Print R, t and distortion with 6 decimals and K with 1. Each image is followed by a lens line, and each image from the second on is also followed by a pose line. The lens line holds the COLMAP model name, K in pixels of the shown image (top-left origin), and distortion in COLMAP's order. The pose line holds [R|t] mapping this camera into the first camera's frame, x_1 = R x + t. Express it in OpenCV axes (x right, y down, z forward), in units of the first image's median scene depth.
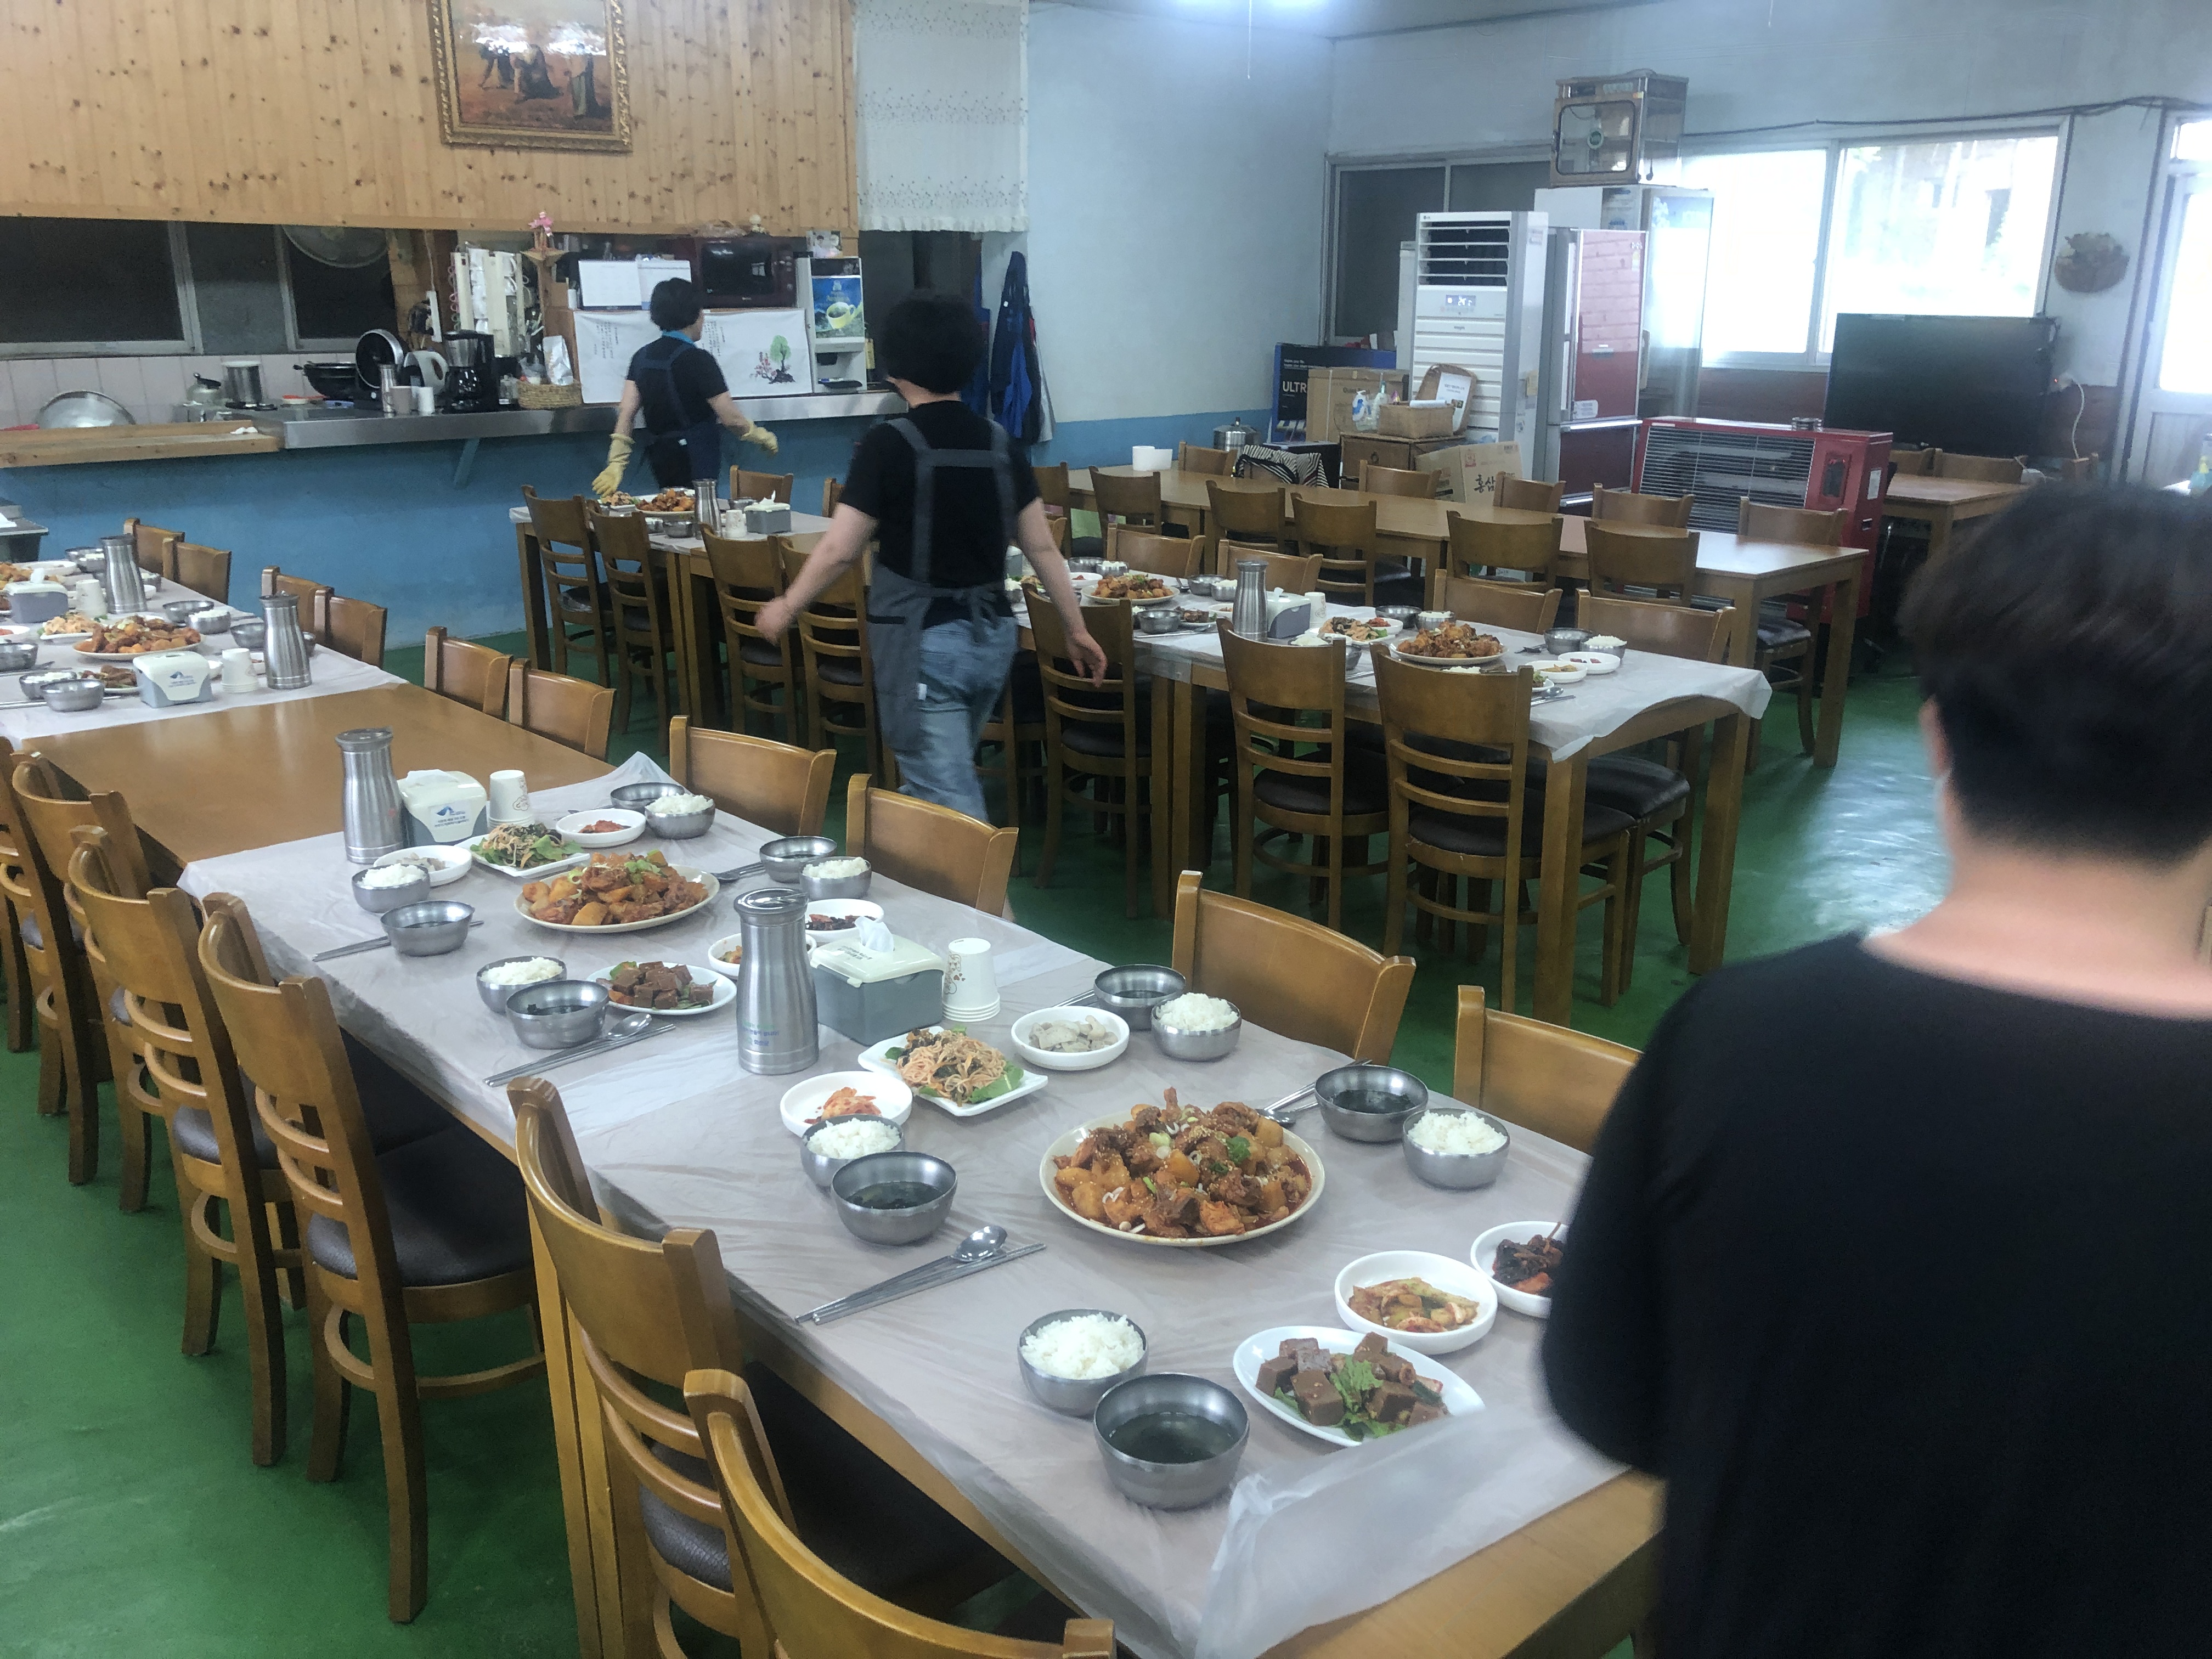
lens RADIAL K [[1821.3, 0, 1106.5], [0, 1821.3, 830.1], [0, 0, 1]] dist [0.042659, 0.005826]
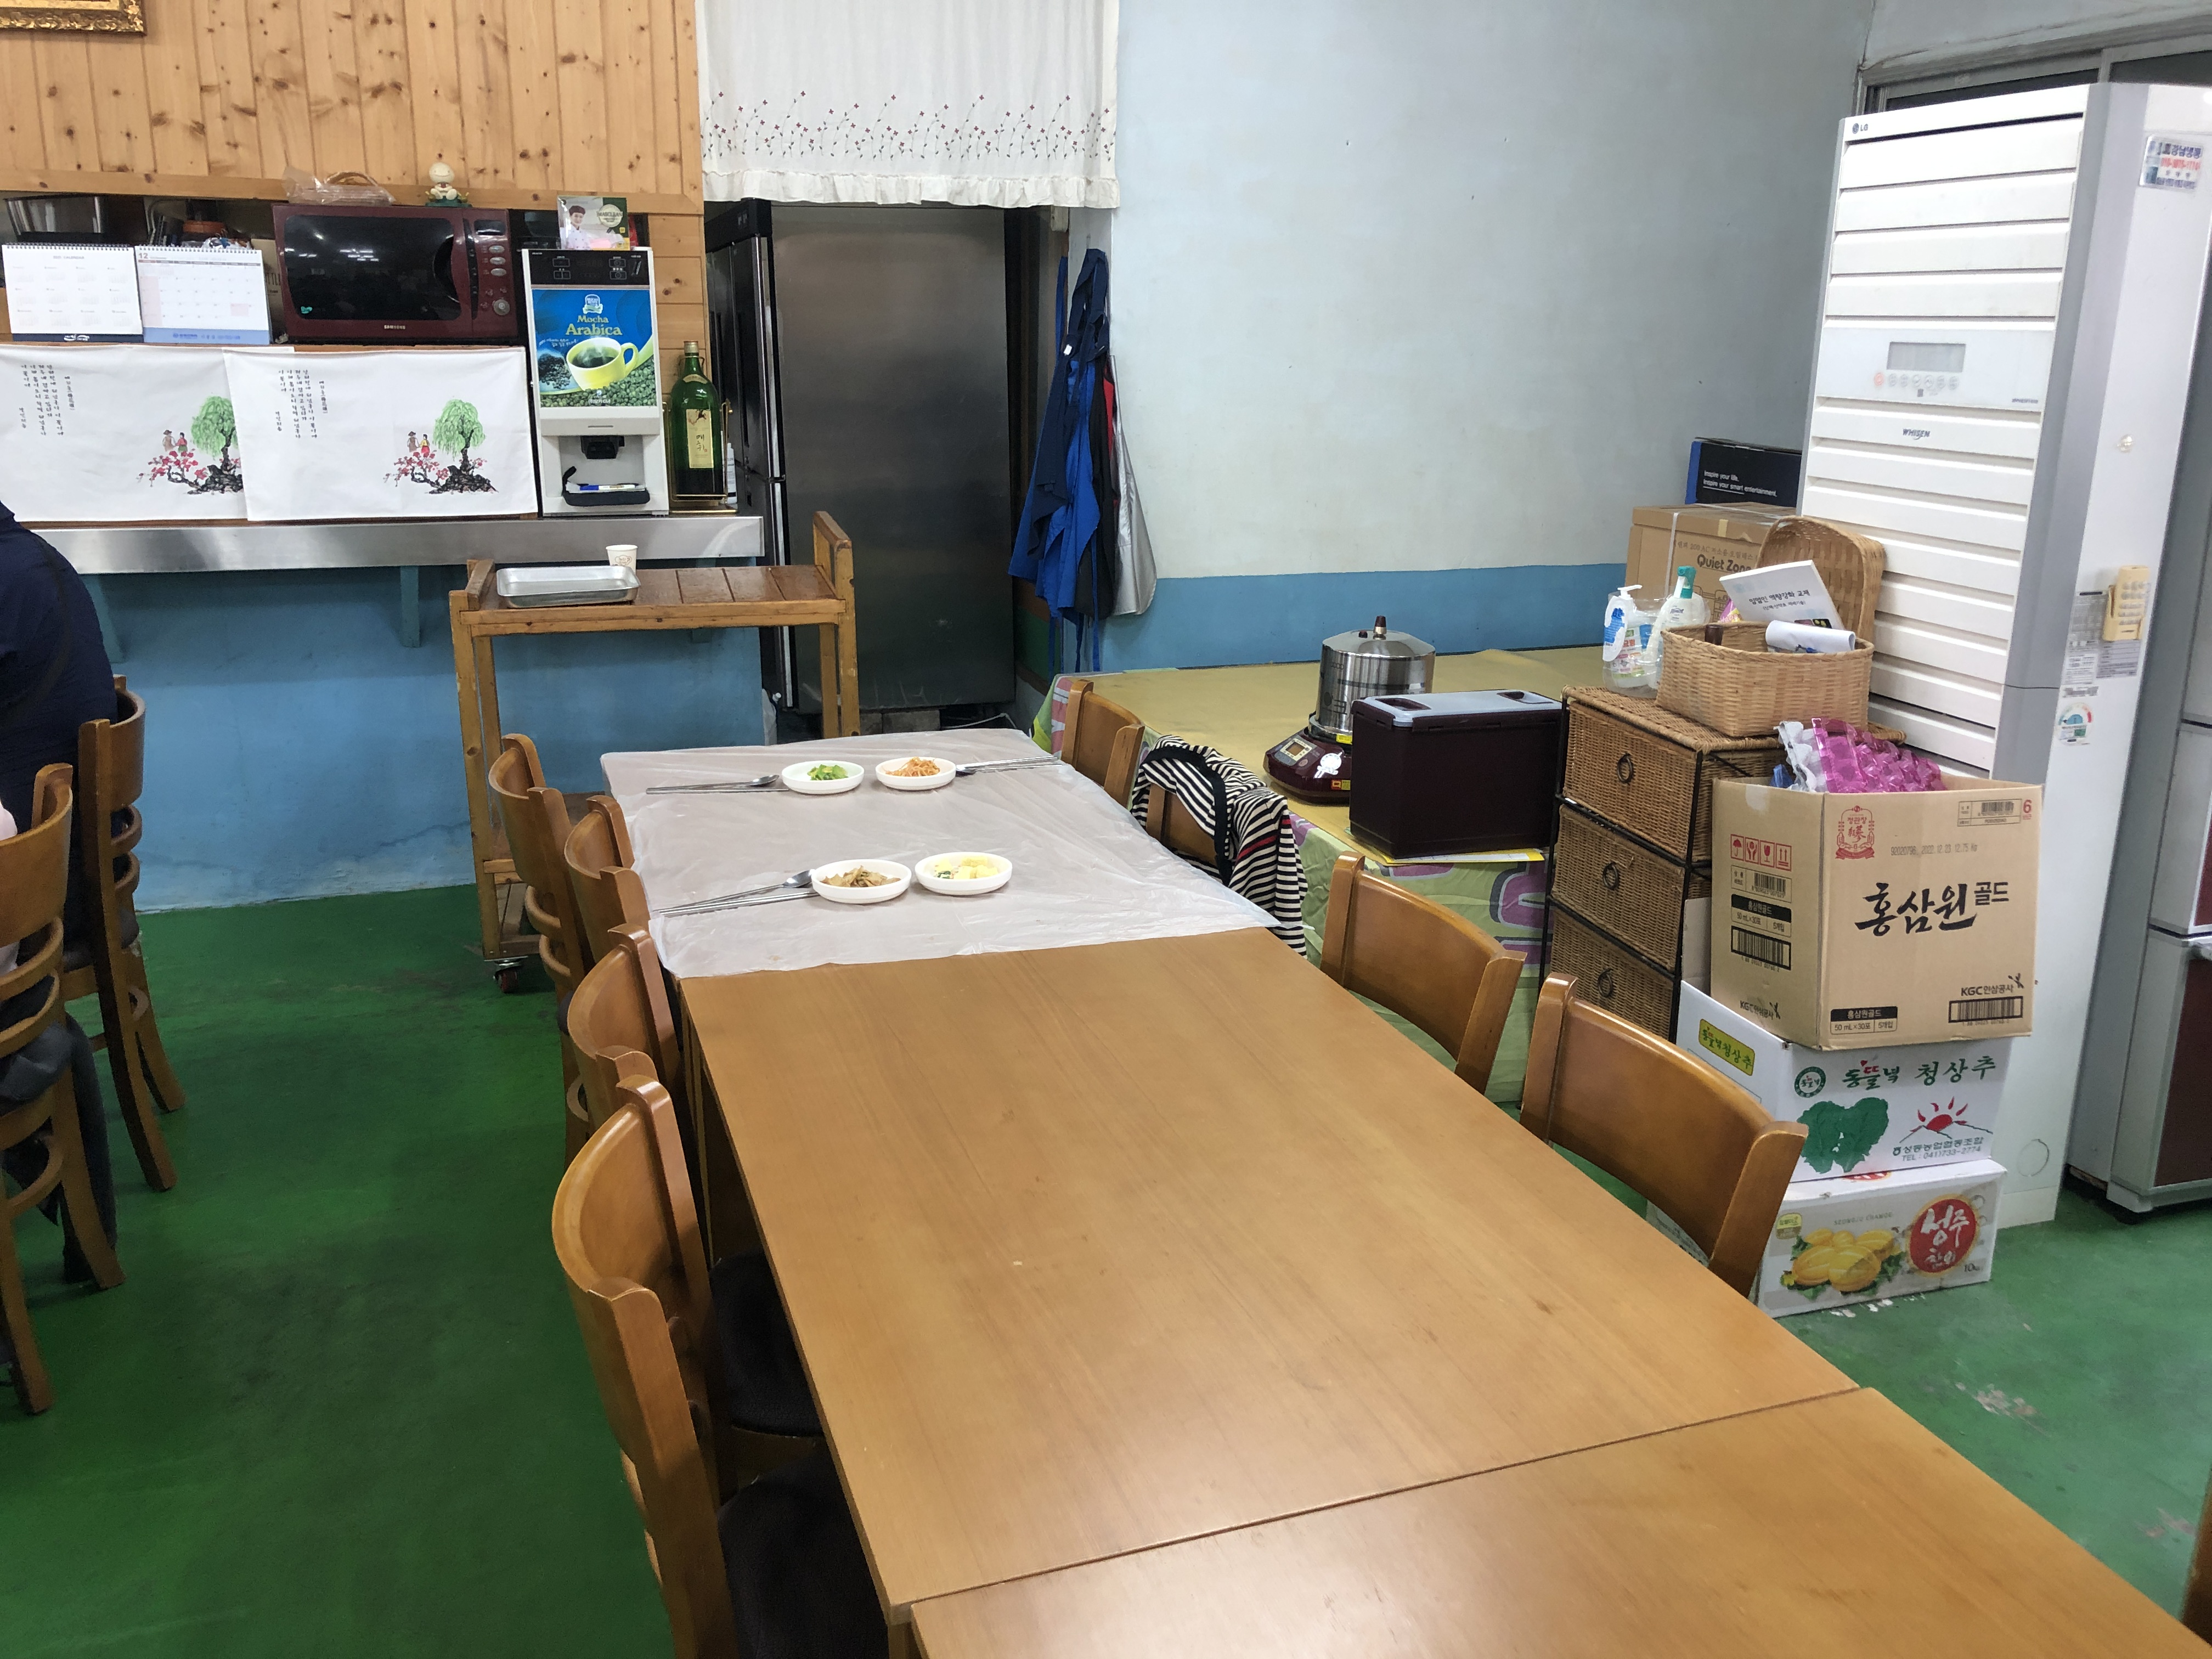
lens RADIAL K [[1821.3, 0, 1104.6], [0, 1821.3, 827.3], [0, 0, 1]] dist [0.042659, 0.005826]
pose [[0.909205, 0.121500, -0.398227, 0.199324], [-0.131667, 0.991292, 0.001832, -0.176999], [0.394982, 0.050767, 0.917285, 0.608607]]
